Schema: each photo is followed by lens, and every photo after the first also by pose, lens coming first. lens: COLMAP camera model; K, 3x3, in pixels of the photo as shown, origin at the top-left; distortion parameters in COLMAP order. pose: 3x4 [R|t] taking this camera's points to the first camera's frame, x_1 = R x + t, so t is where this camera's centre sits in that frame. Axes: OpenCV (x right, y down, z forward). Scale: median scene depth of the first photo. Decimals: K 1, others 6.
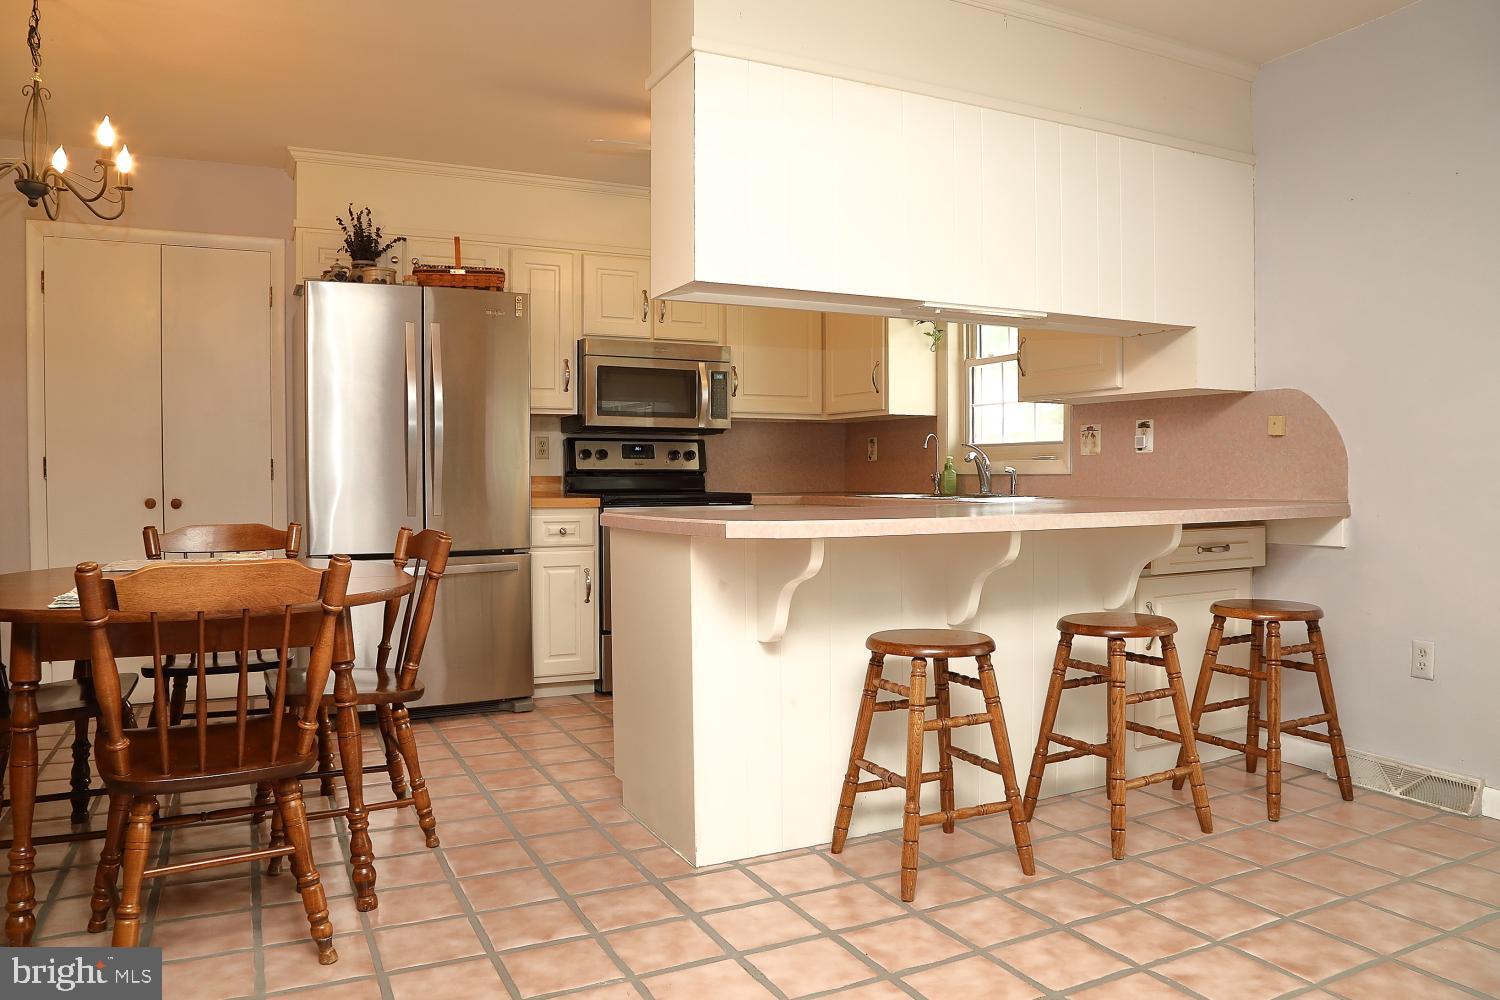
lens RADIAL K [[1049.3, 0, 750.4], [0, 1049.3, 508.1], [0, 0, 1]] dist [-0.119668, 0.068833]
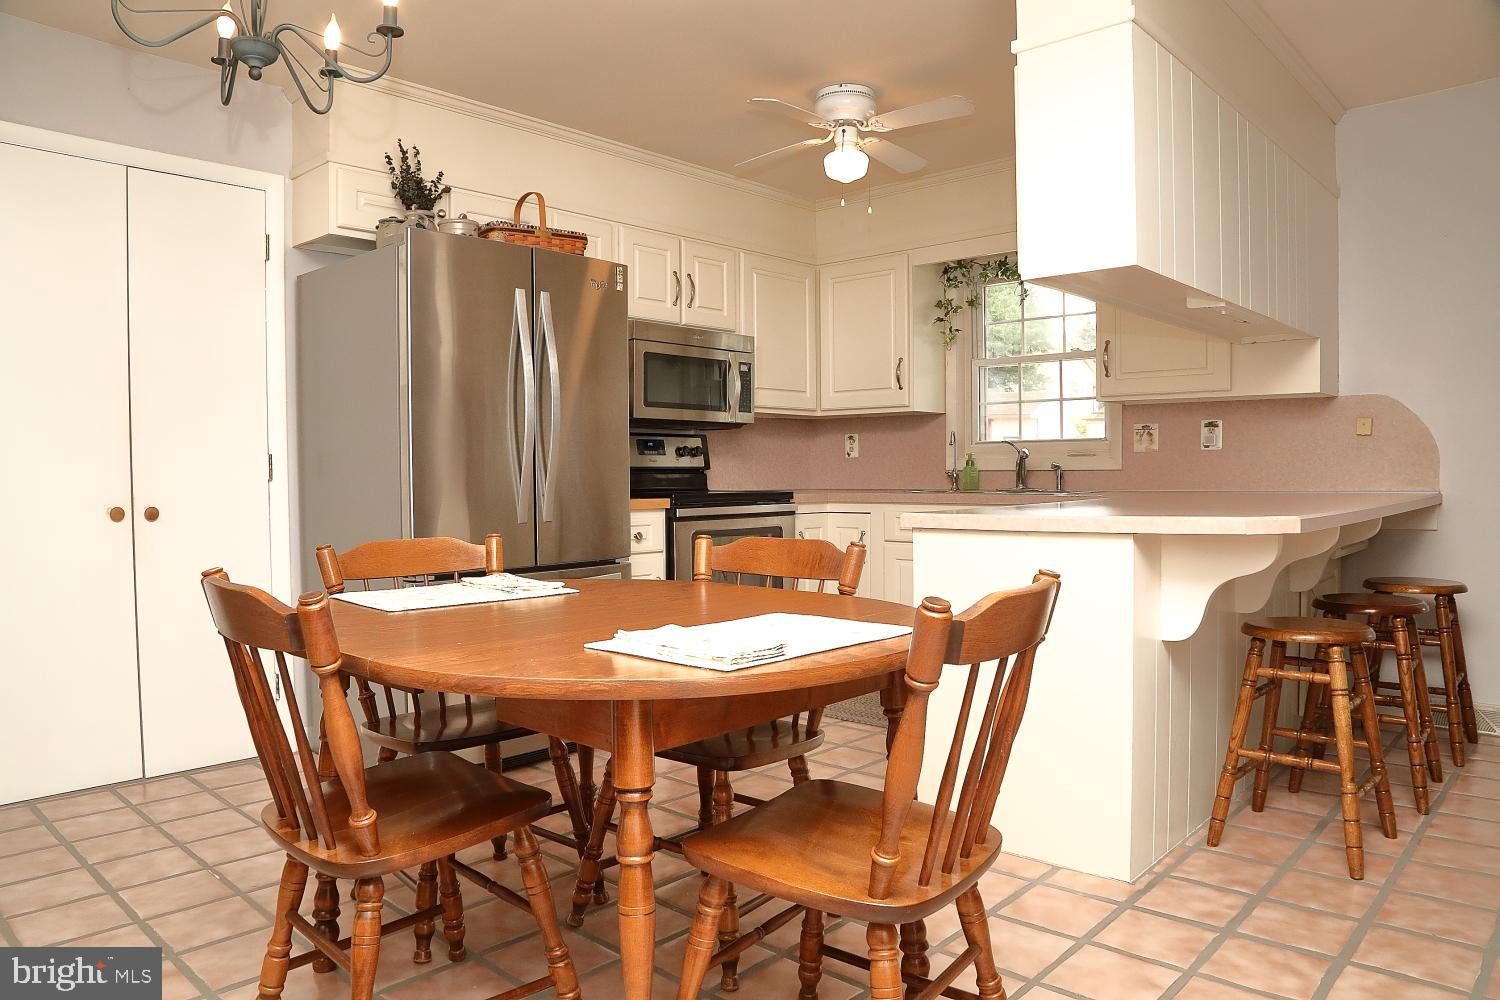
lens RADIAL K [[1049.3, 0, 747.8], [0, 1049.3, 493.7], [0, 0, 1]] dist [-0.119668, 0.068833]
pose [[0.933198, -0.012349, 0.359152, -0.404402], [0.016488, 0.999828, -0.008466, -0.005274], [-0.358985, 0.013822, 0.933241, 0.140040]]
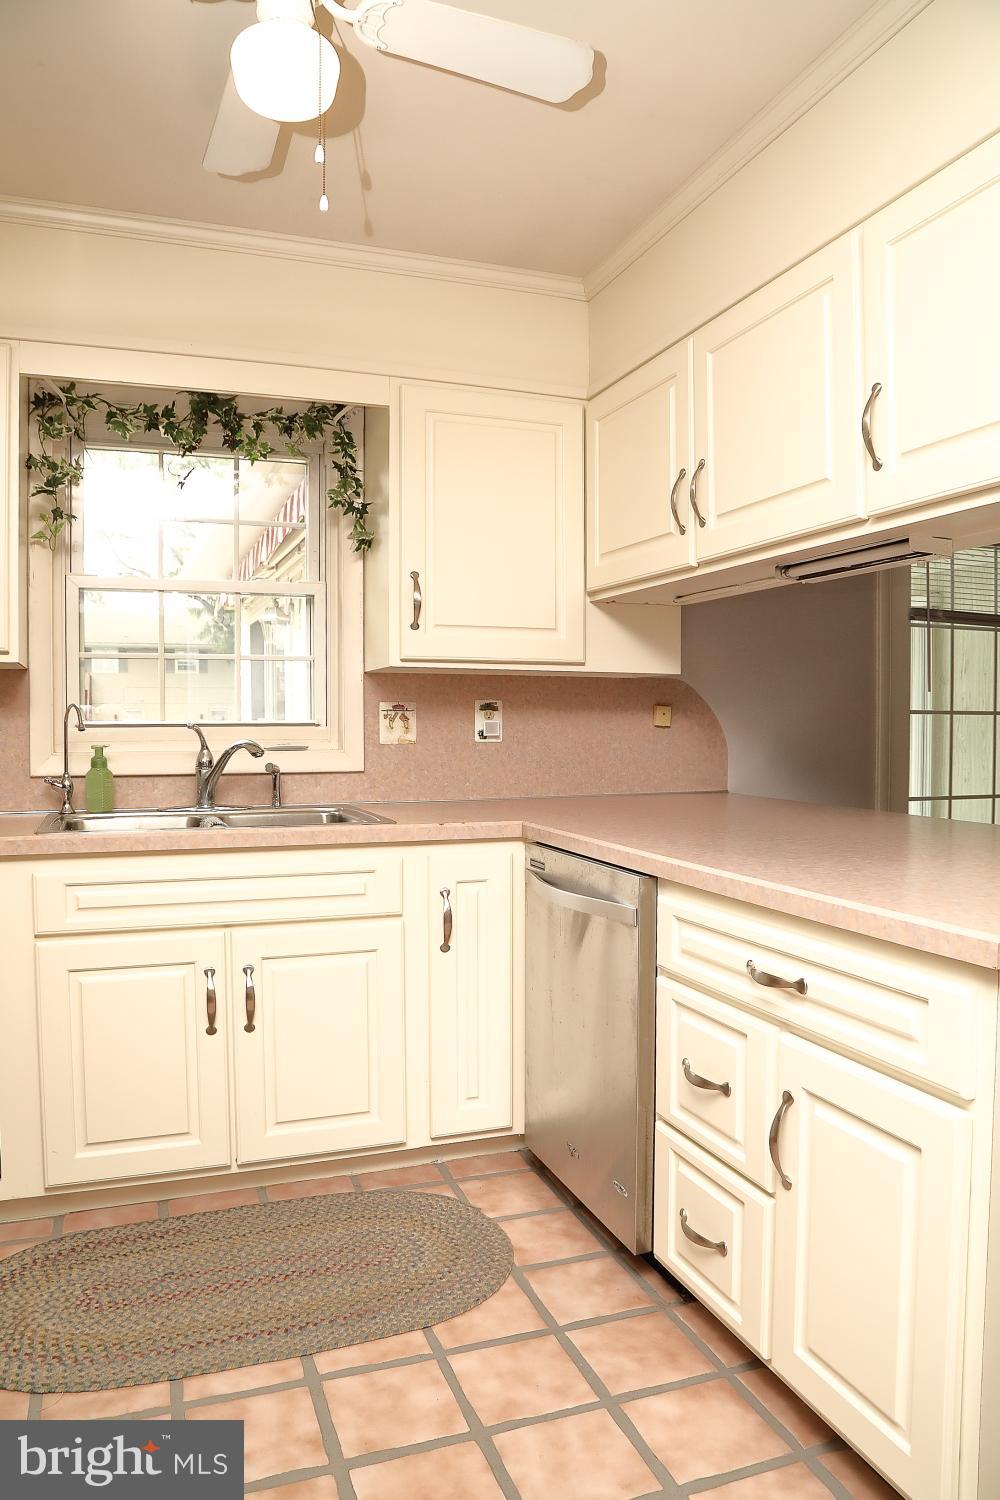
lens RADIAL K [[1049.3, 0, 536.8], [0, 1049.3, 760.1], [0, 0, 1]] dist [-0.119668, 0.068833]
pose [[0.093900, -0.039076, 0.994814, -0.359000], [0.028466, 0.998926, 0.036551, -0.058735], [-0.995175, 0.024886, 0.094912, 0.766794]]
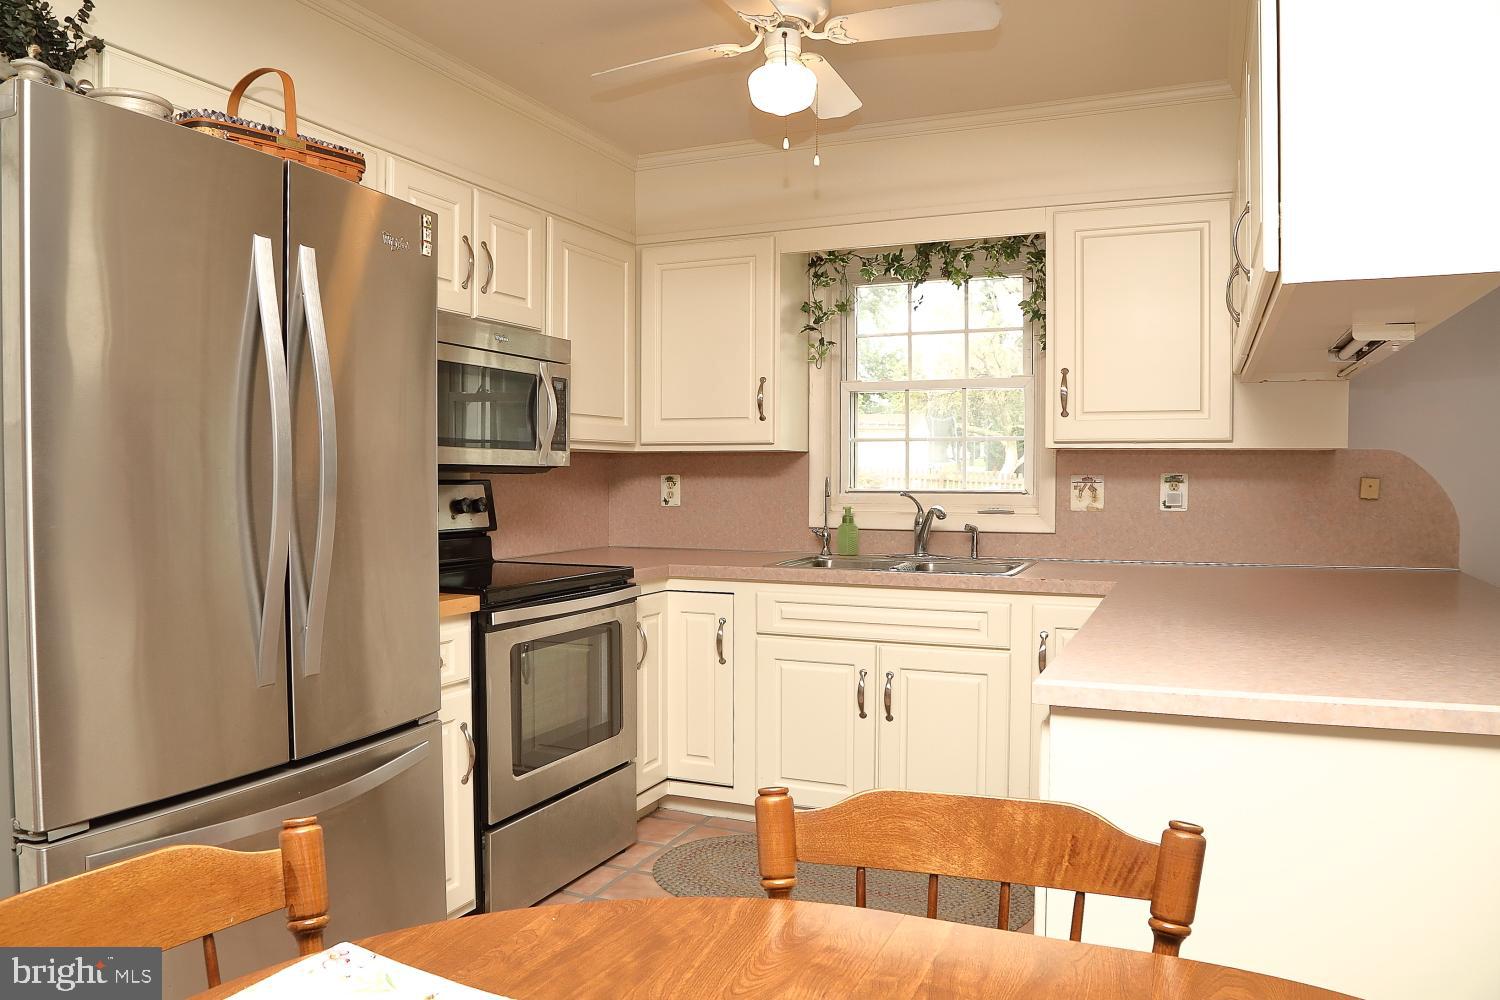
lens RADIAL K [[1049.3, 0, 730.4], [0, 1049.3, 485.9], [0, 0, 1]] dist [-0.119668, 0.068833]
pose [[0.767487, -0.006222, 0.641034, -0.397607], [0.016345, 0.999818, -0.009865, -0.062466], [-0.640856, 0.018049, 0.767449, 0.496168]]
